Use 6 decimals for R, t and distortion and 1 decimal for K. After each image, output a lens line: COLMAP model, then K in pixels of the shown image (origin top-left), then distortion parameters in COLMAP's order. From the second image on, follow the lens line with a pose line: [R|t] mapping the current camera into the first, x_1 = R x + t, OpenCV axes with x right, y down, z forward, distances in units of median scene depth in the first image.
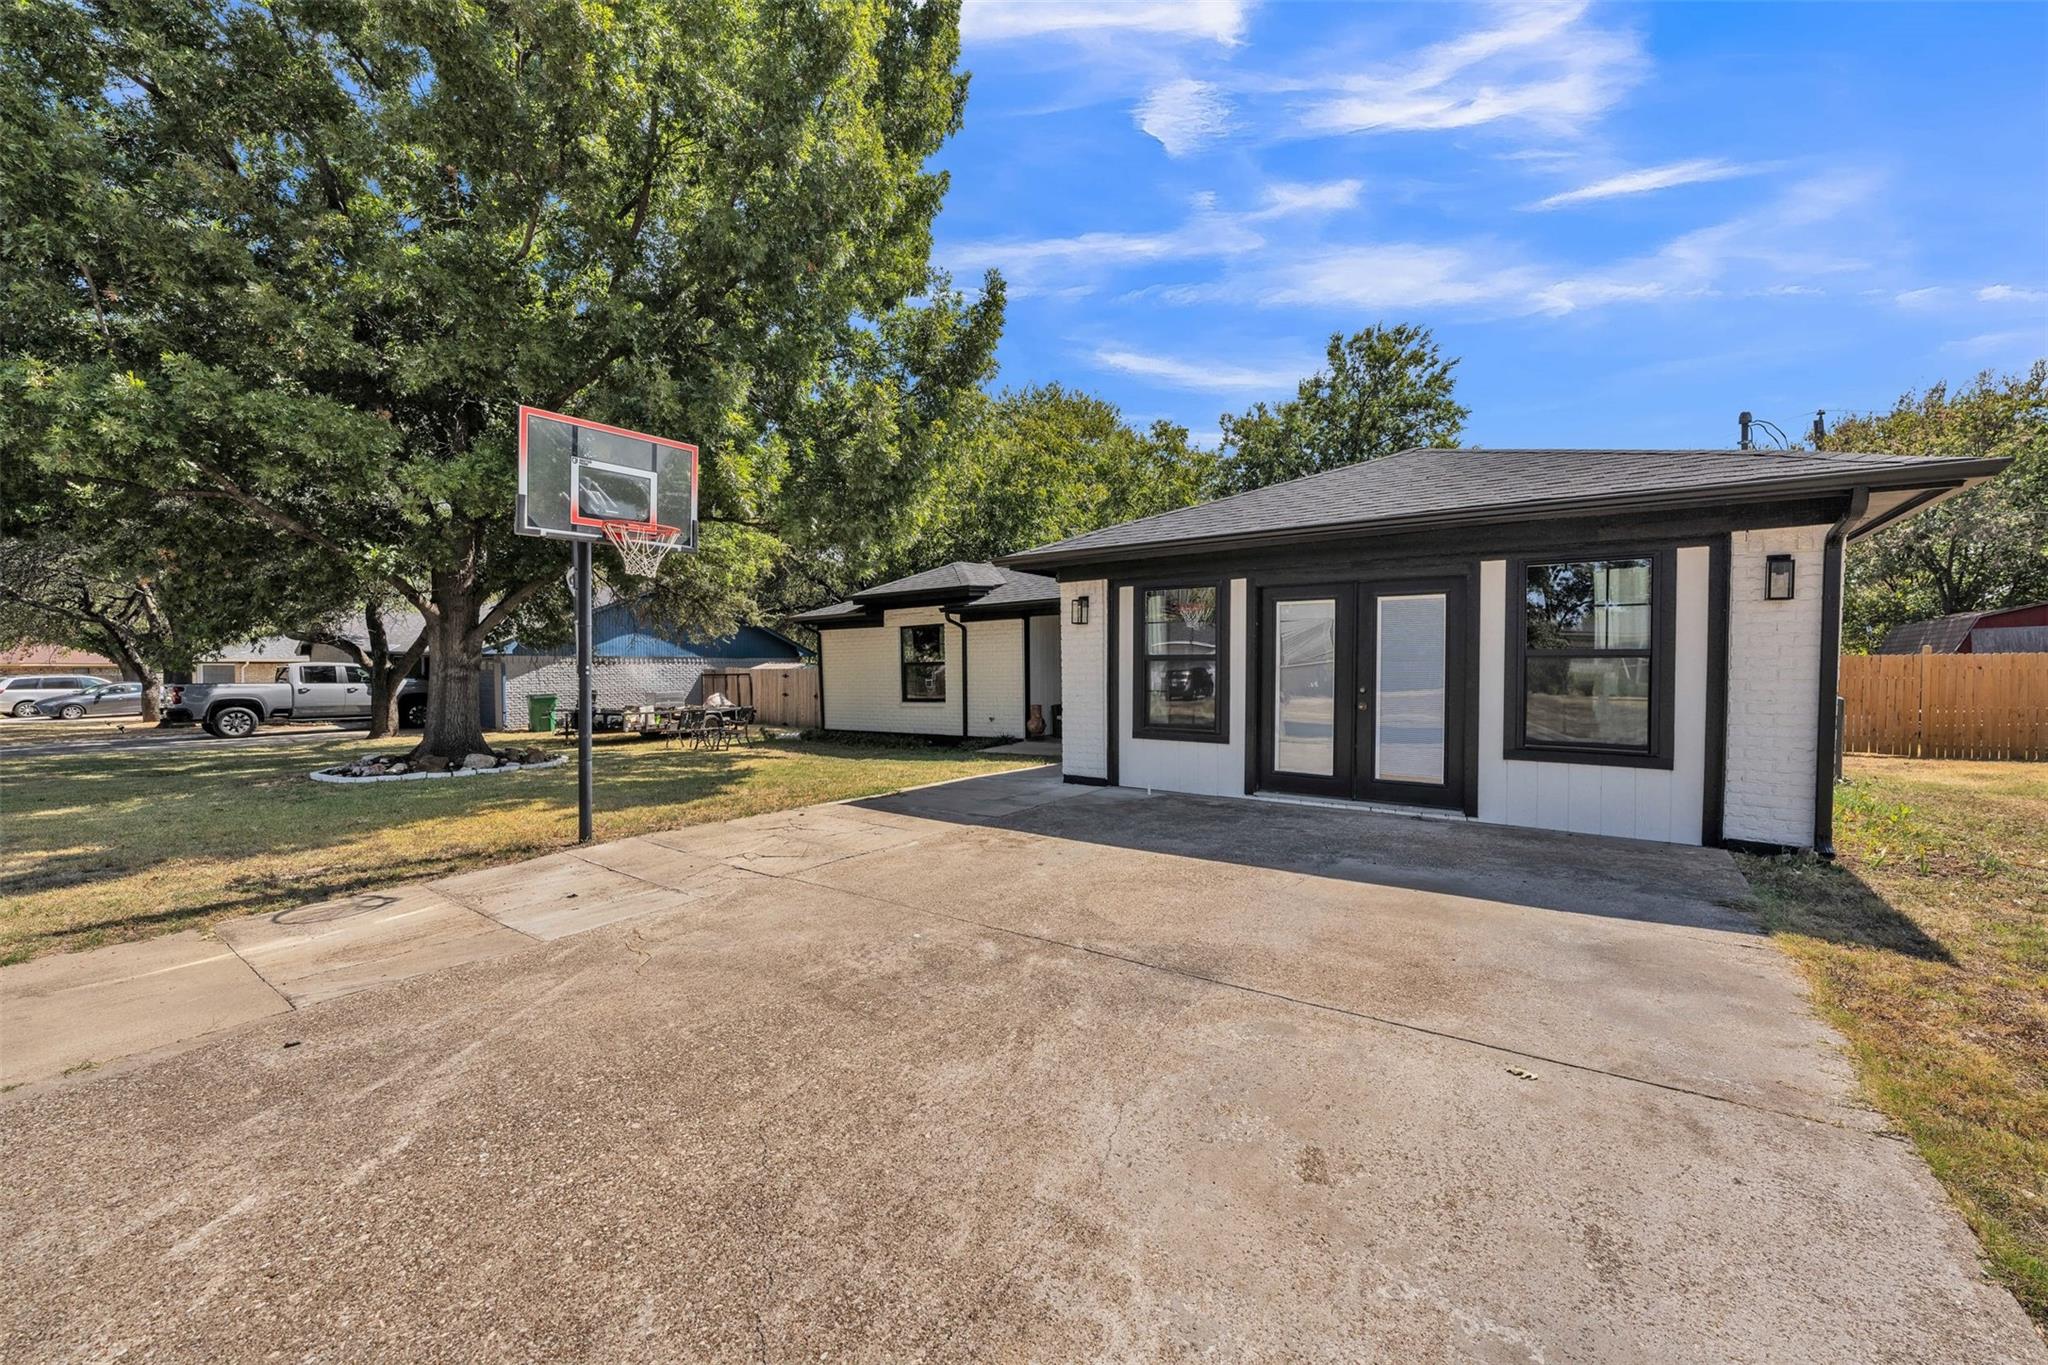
lens RADIAL K [[807.8, 0, 1020.1], [0, 807.8, 687.5], [0, 0, 1]] dist [0.001177, 0.000325]
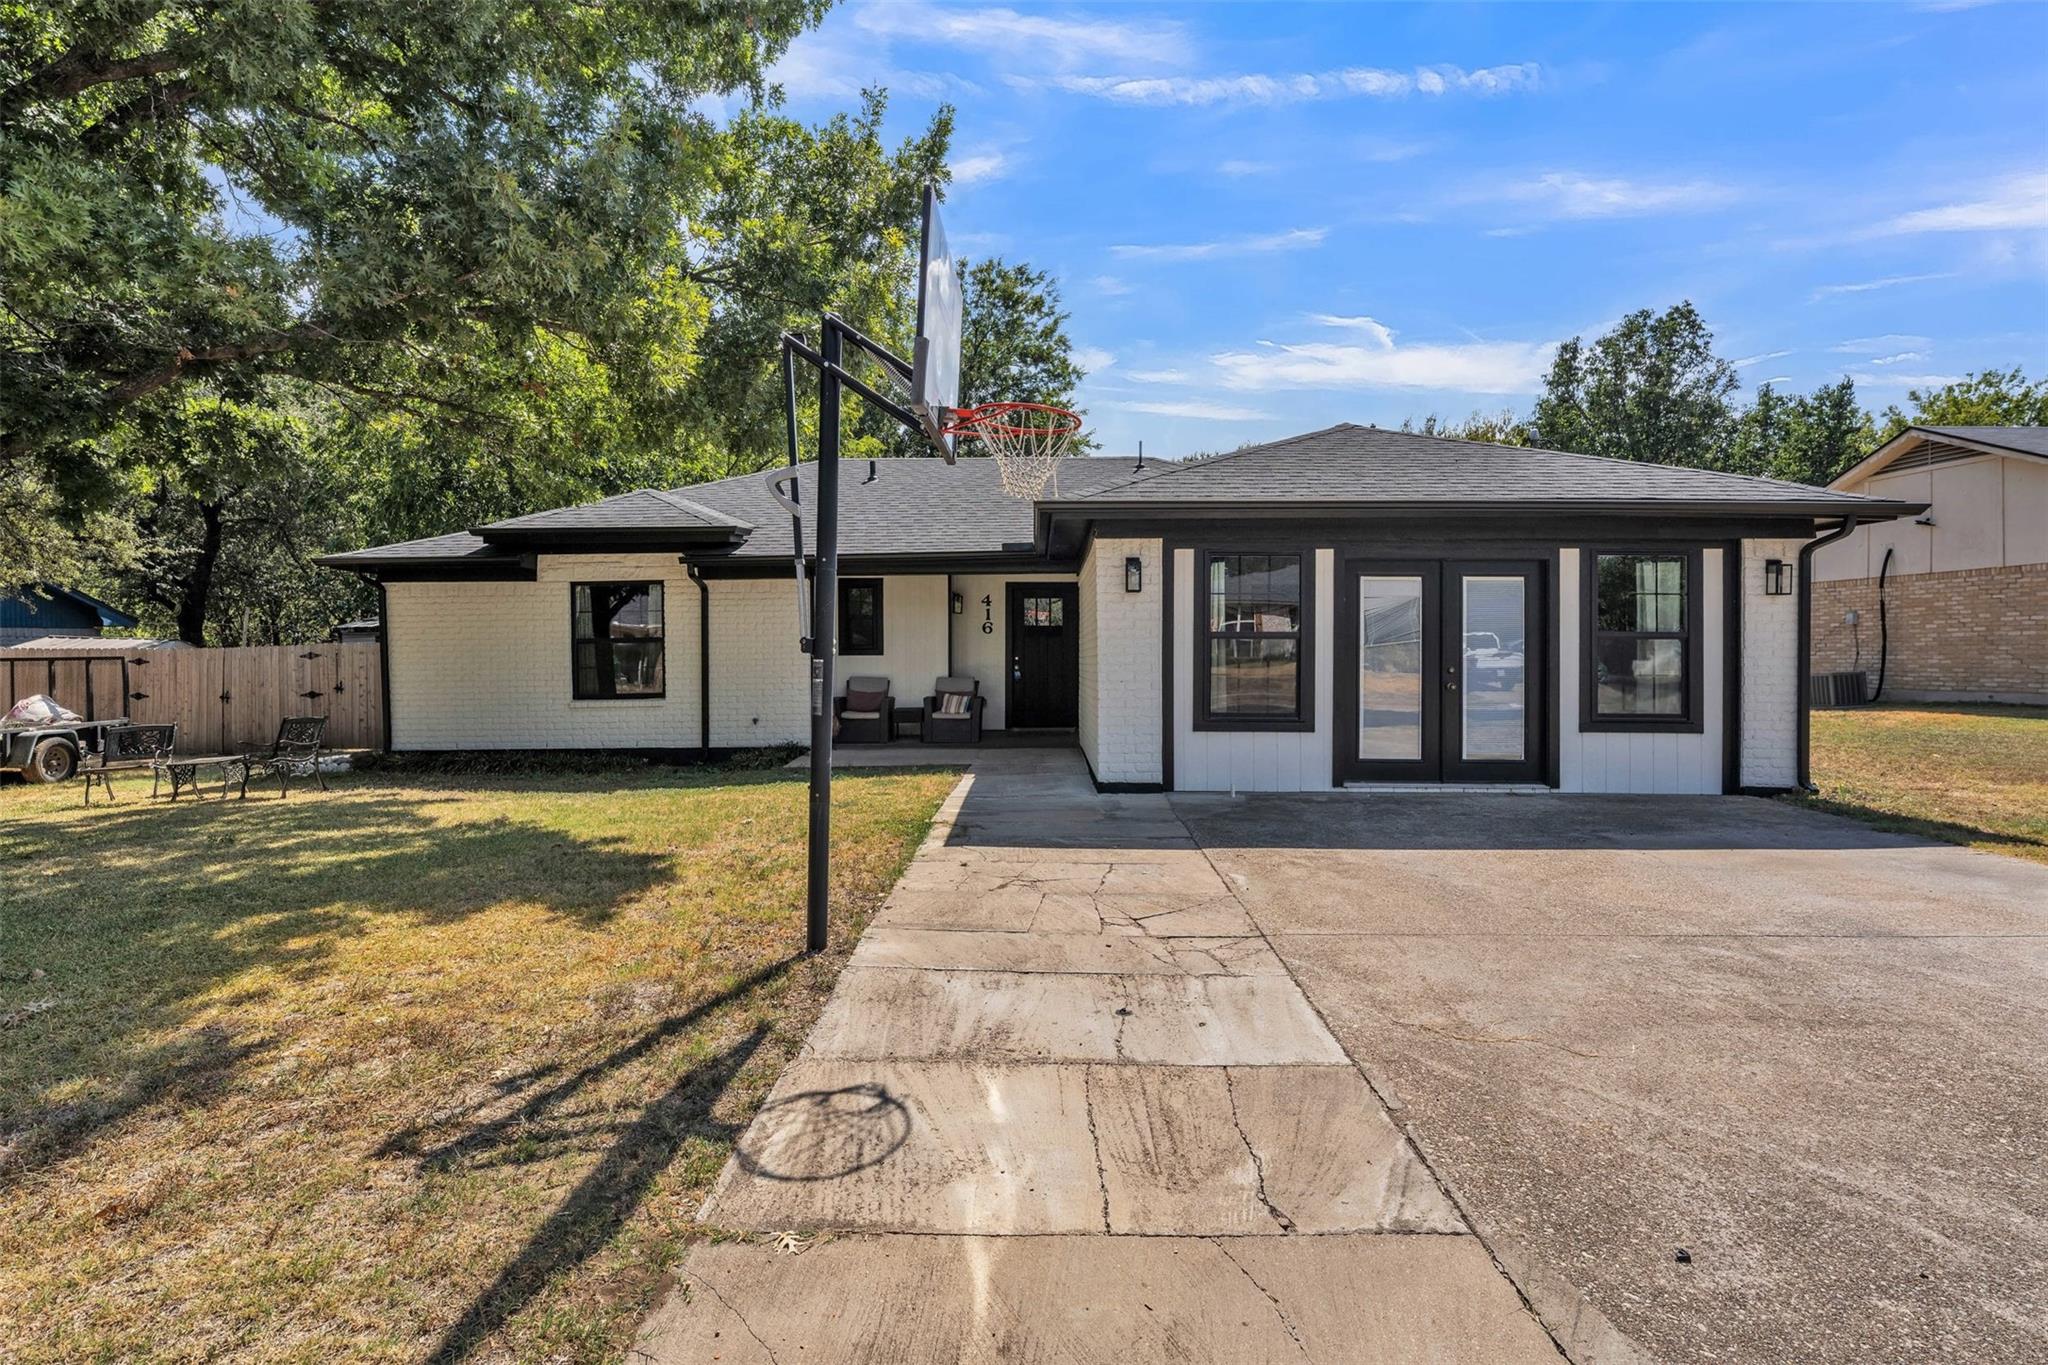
lens RADIAL K [[1040.6, 0, 1028.7], [0, 1040.6, 666.9], [0, 0, 1]] dist [-0.005126, -0.000522]
pose [[0.811595, -0.006924, 0.584180, -0.698986], [0.011703, 0.999922, -0.004407, -0.001256], [-0.584104, 0.010414, 0.811612, 0.259365]]
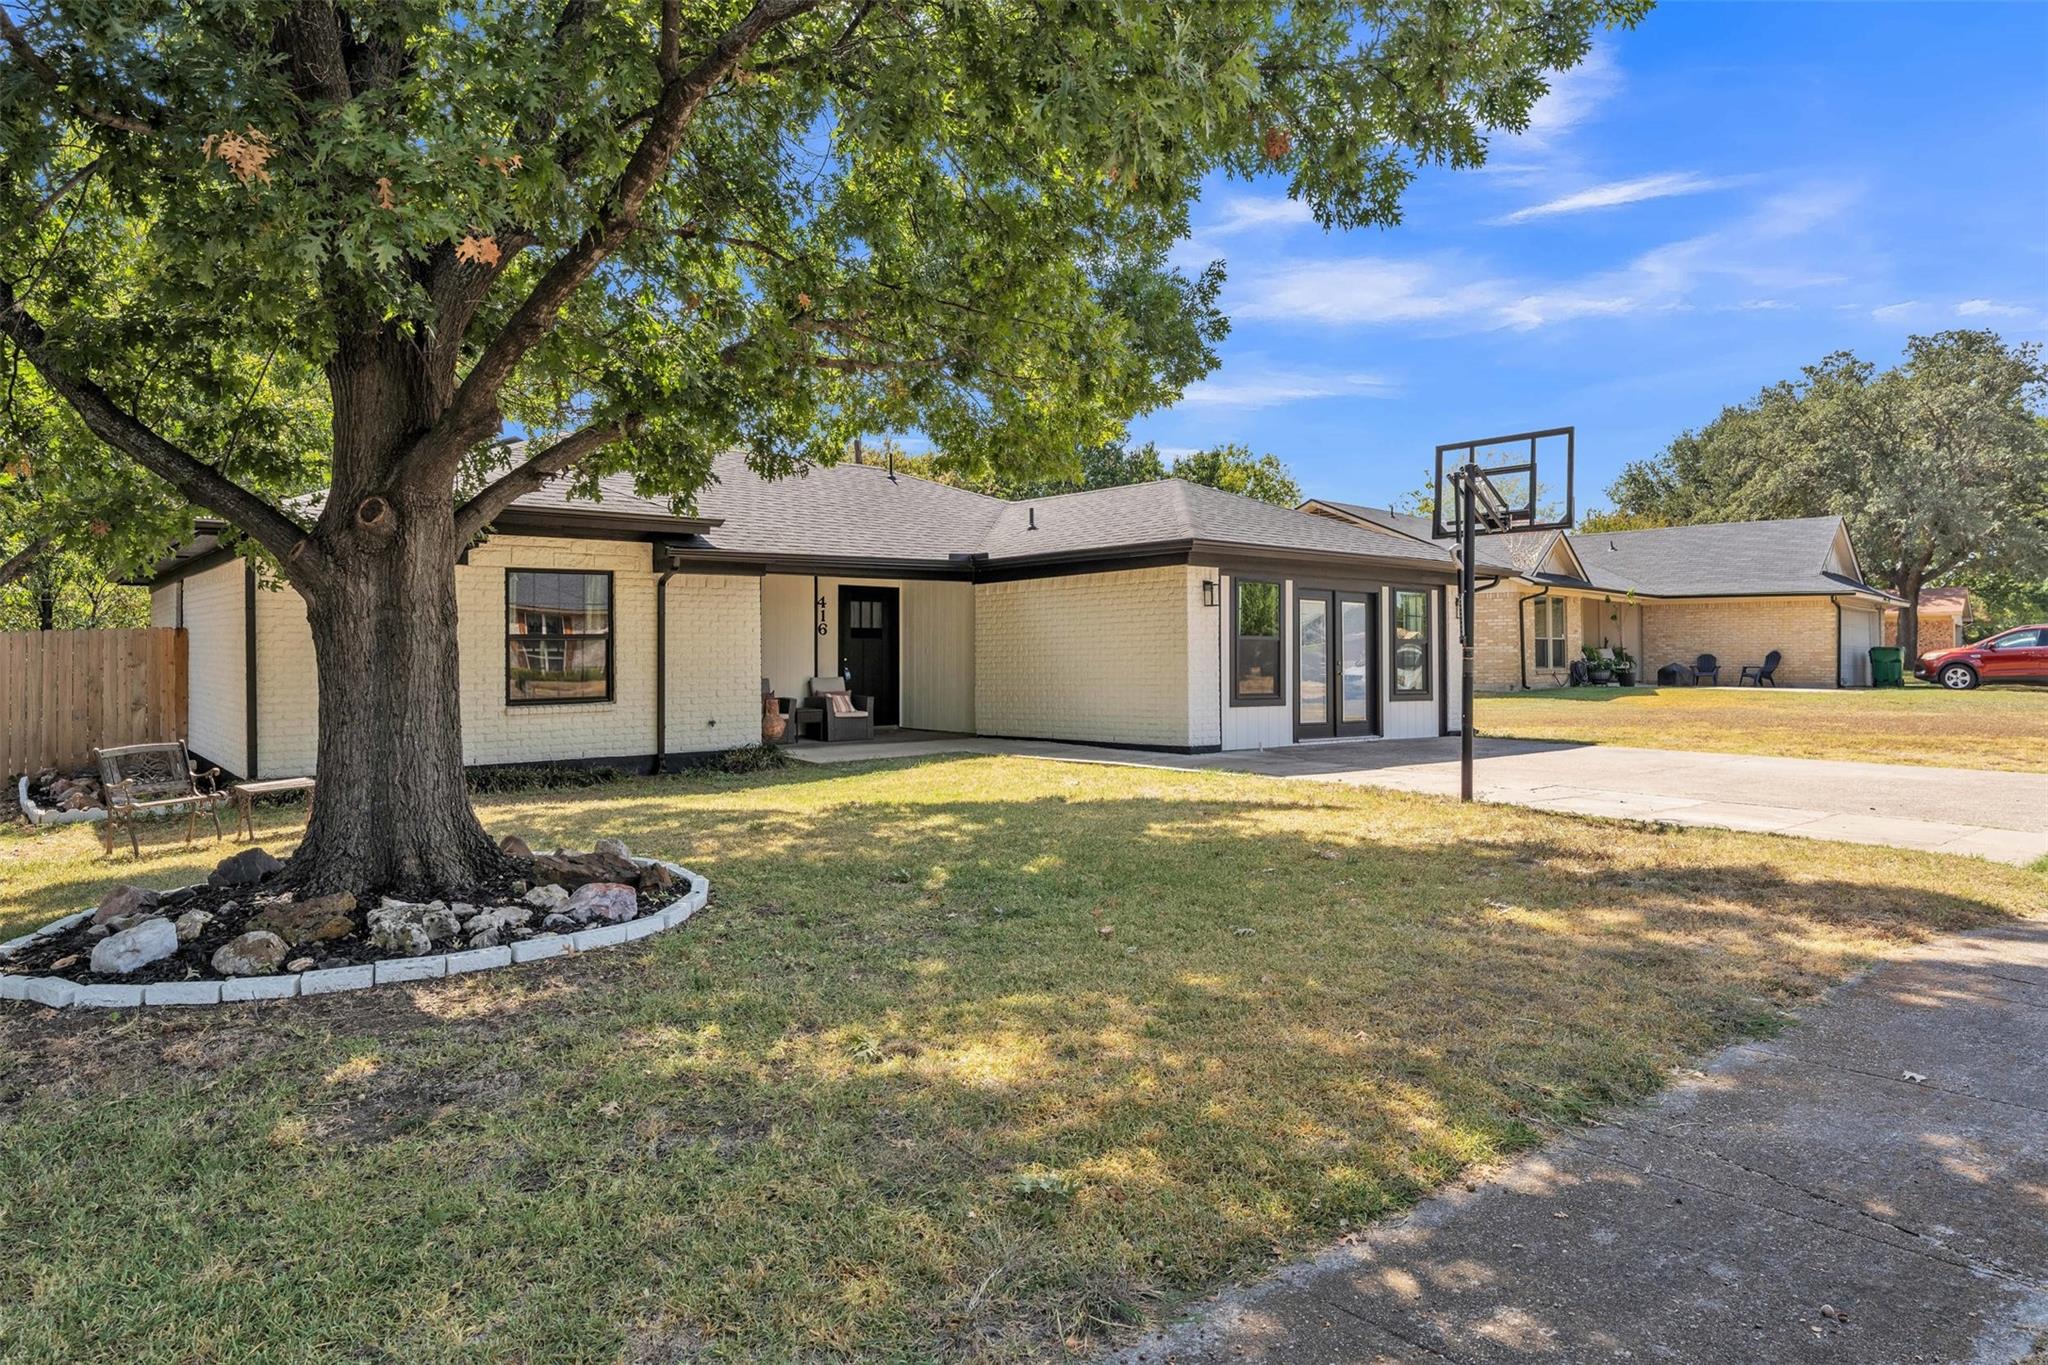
lens RADIAL K [[1236.6, 0, 1022.3], [0, 1236.6, 671.7], [0, 0, 1]] dist [-0.003859, -0.000192]
pose [[0.229863, -0.009368, 0.973178, -1.834513], [0.021903, 0.999750, 0.004451, -0.003801], [-0.972976, 0.020293, 0.230011, 0.993205]]
